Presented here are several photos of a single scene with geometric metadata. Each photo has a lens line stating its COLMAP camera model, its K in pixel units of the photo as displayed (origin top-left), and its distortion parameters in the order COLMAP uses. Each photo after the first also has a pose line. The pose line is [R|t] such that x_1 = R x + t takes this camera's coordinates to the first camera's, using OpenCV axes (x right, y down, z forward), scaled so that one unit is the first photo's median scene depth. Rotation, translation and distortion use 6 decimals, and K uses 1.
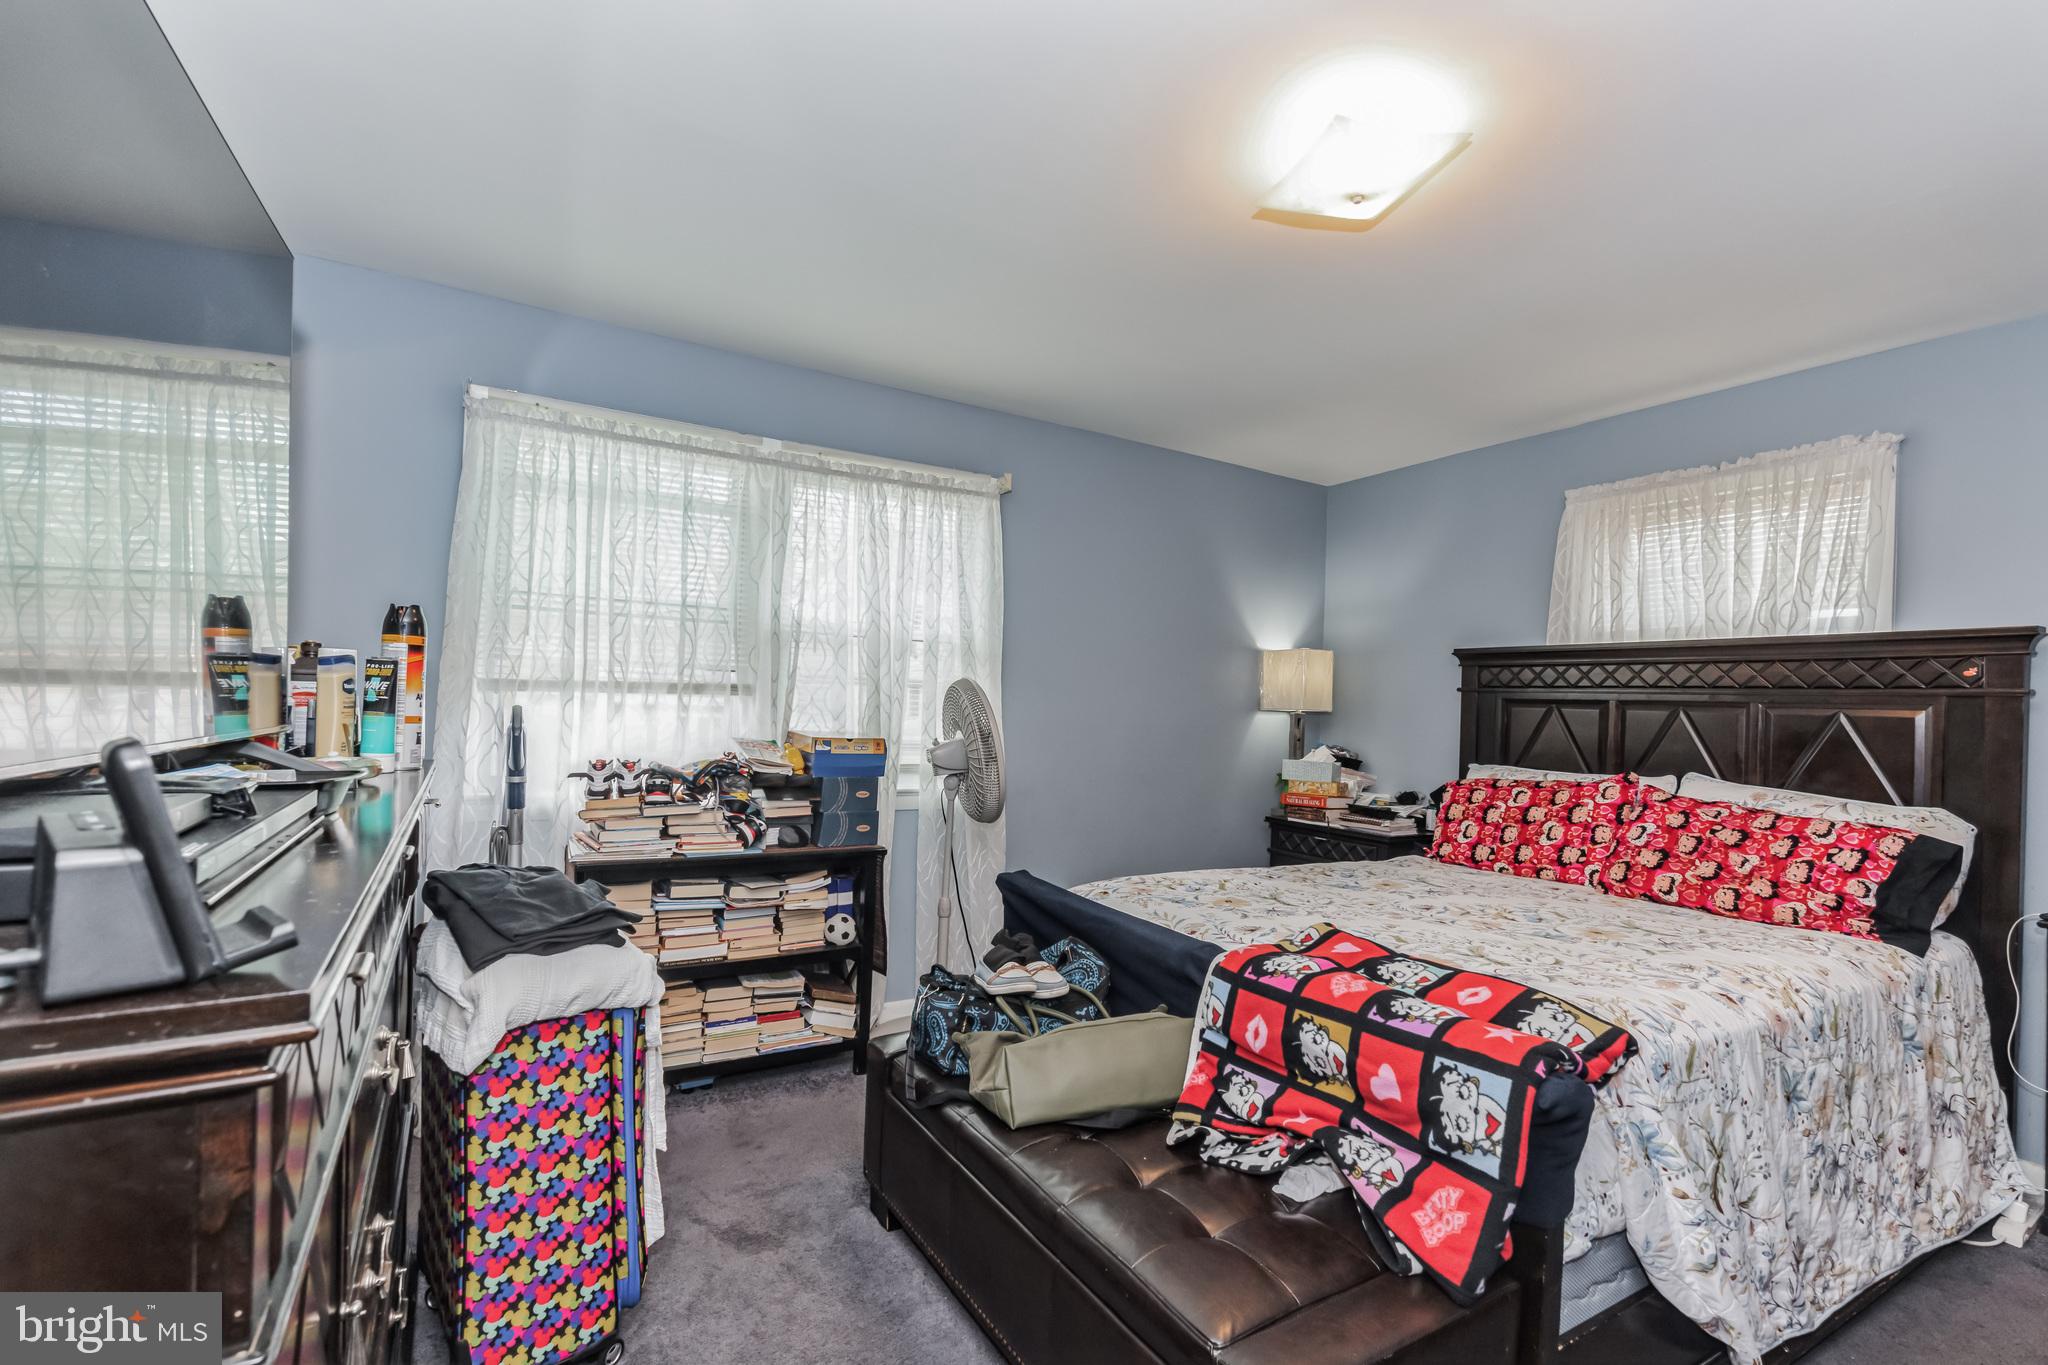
lens RADIAL K [[902.5, 0, 1018.9], [0, 902.5, 683.1], [0, 0, 1]] dist [-0.003607, 0.000287]
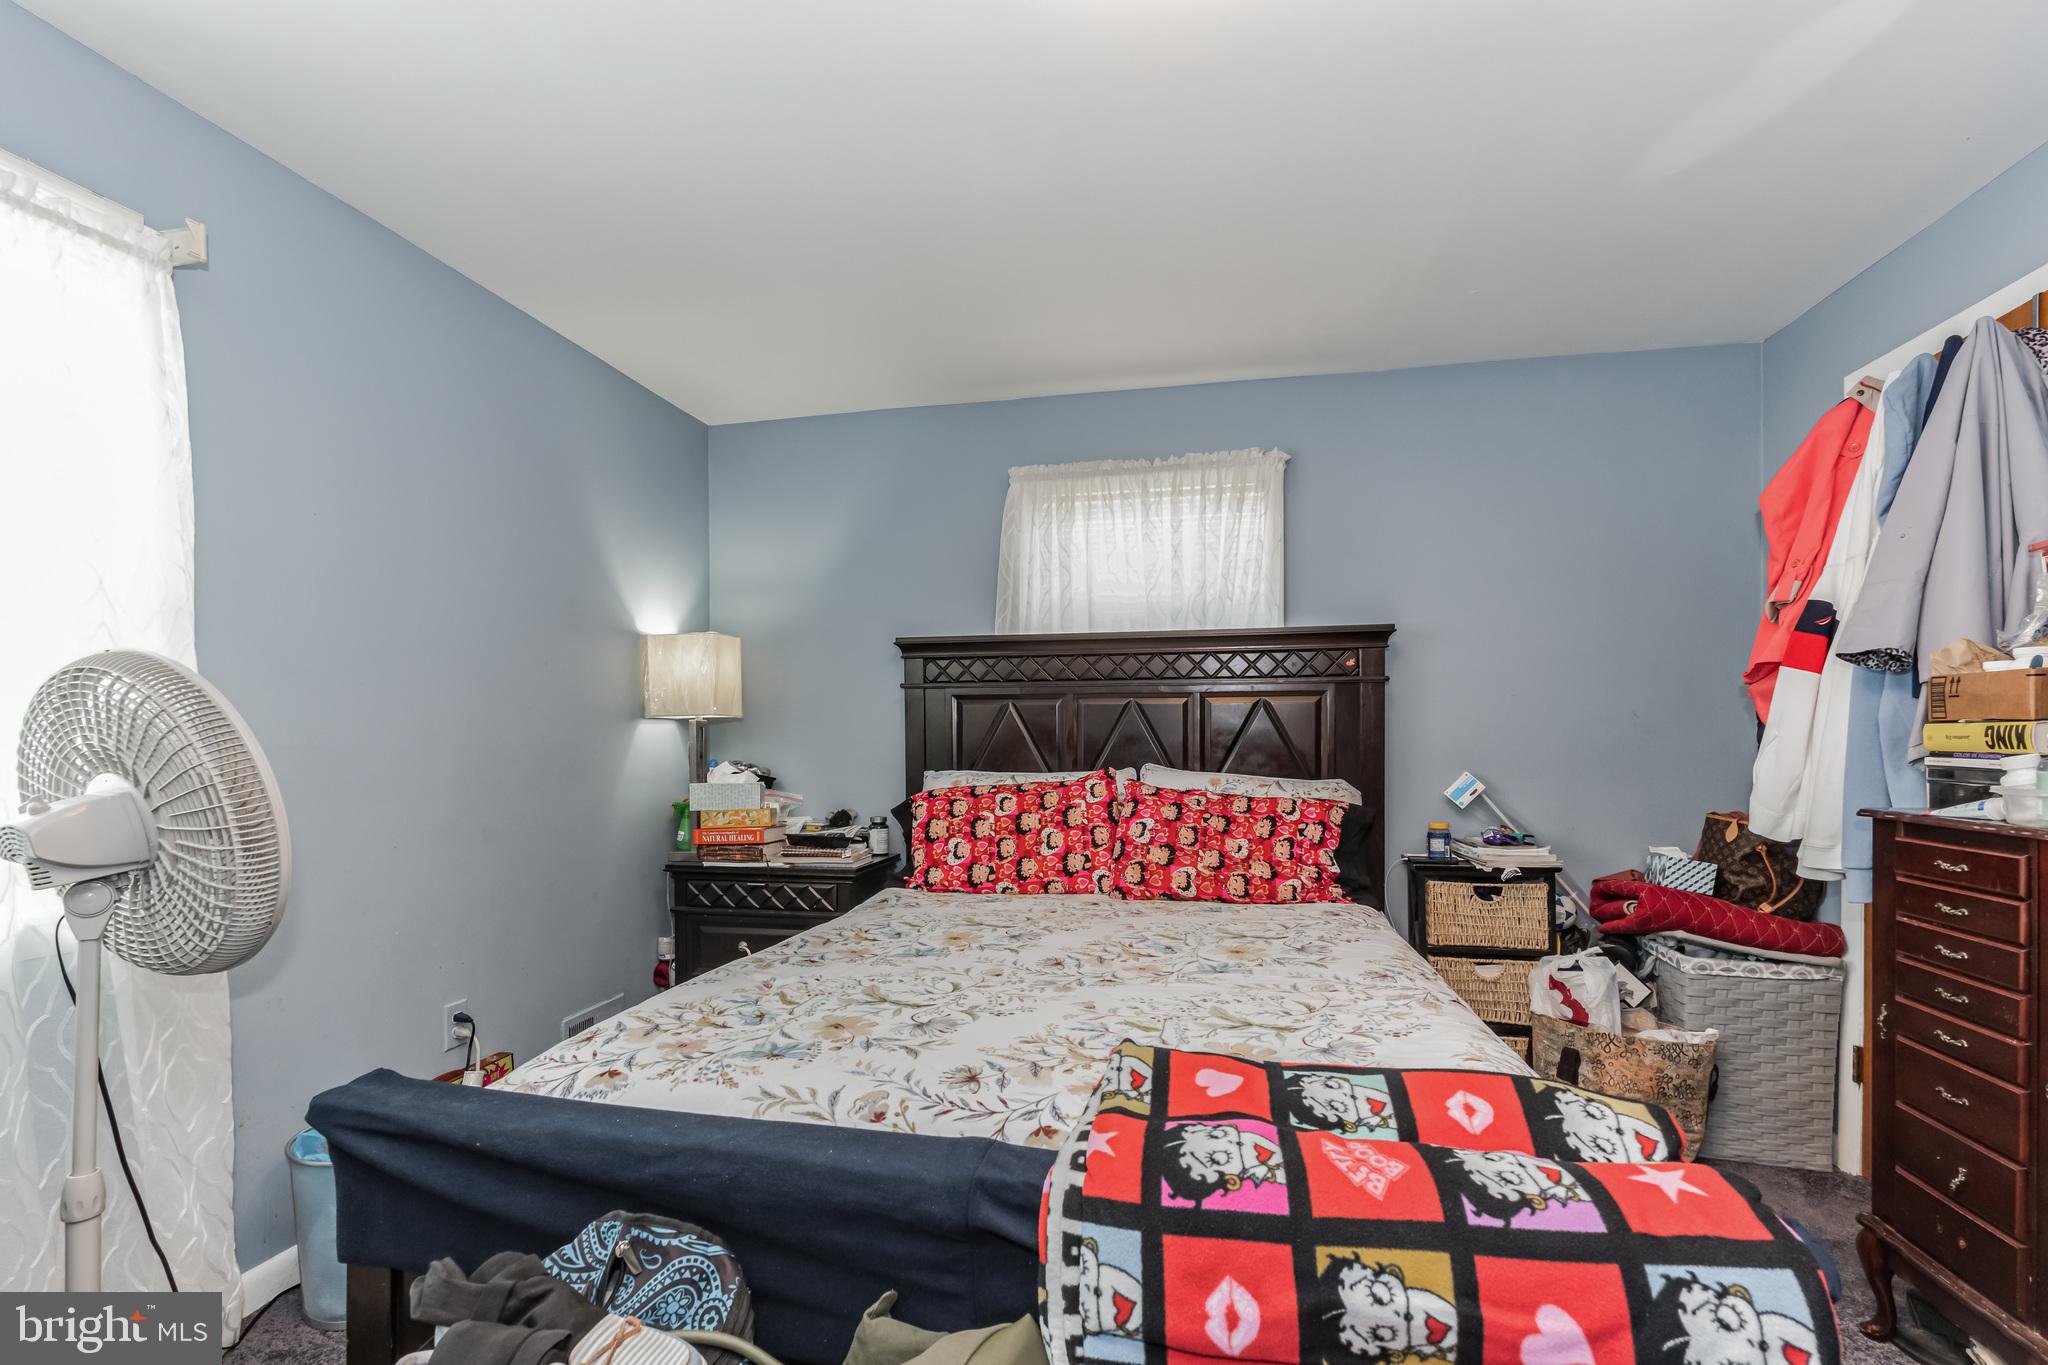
lens RADIAL K [[918.2, 0, 1026.7], [0, 918.2, 731.2], [0, 0, 1]] dist [-0.001945, 0.000279]
pose [[0.668014, -0.036729, 0.743242, -0.105920], [0.010250, 0.999141, 0.040163, 0.021309], [-0.744078, -0.019212, 0.667816, 0.429359]]
